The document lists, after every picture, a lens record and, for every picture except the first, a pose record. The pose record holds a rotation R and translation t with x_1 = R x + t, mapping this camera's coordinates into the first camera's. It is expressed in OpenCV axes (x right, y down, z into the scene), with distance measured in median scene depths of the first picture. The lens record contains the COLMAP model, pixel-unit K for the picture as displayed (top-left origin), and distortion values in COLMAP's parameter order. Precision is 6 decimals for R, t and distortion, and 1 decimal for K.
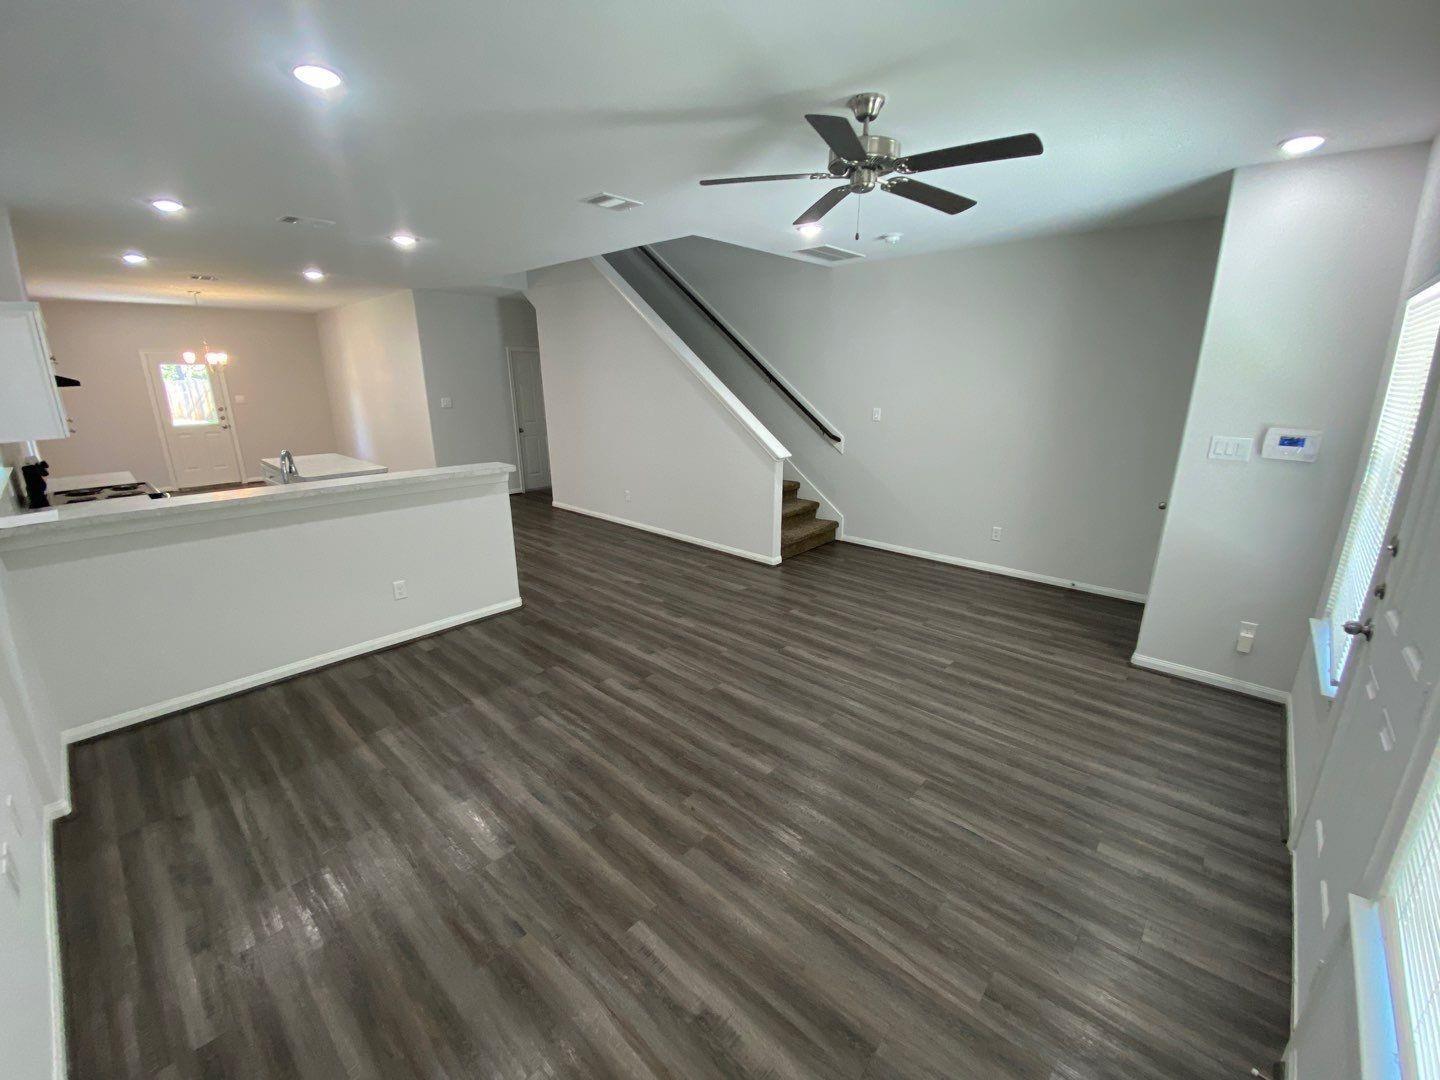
lens RADIAL K [[592.3, 0, 716.0], [0, 592.3, 532.6], [0, 0, 1]] dist [-0.001817, -0.001016]
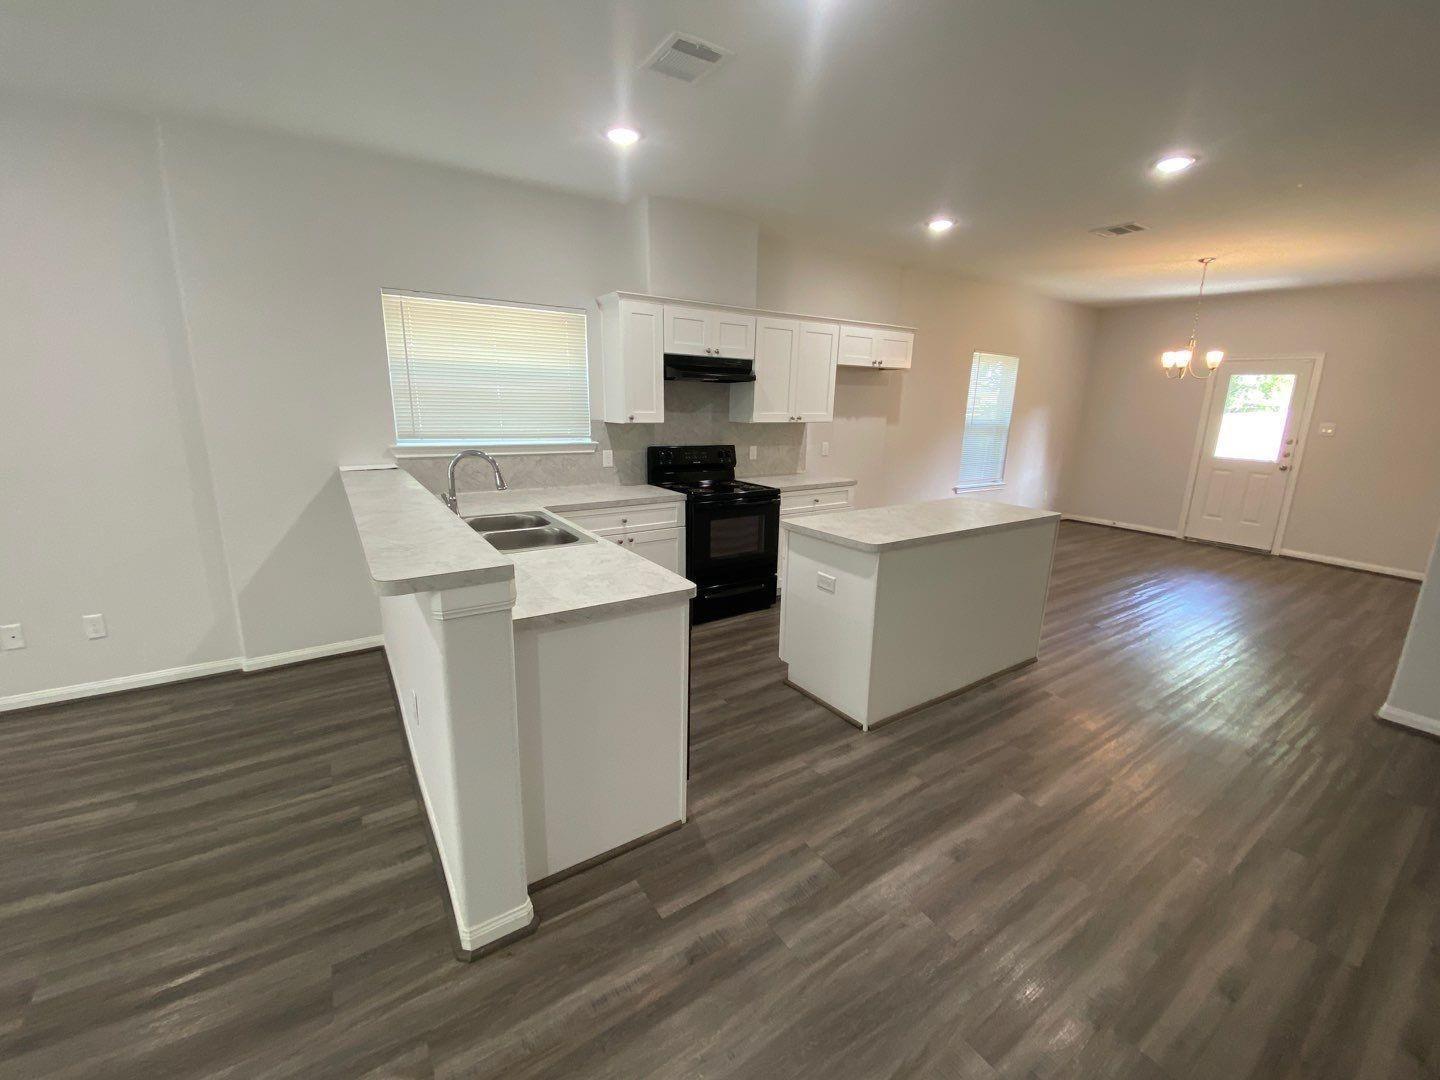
lens RADIAL K [[592.3, 0, 719.2], [0, 592.3, 537.6], [0, 0, 1]] dist [-0.001817, -0.001016]
pose [[-0.260855, 0.223406, -0.939172, -0.128044], [-0.268990, 0.917505, 0.292964, -0.401661], [0.927146, 0.329049, -0.179242, 1.710432]]
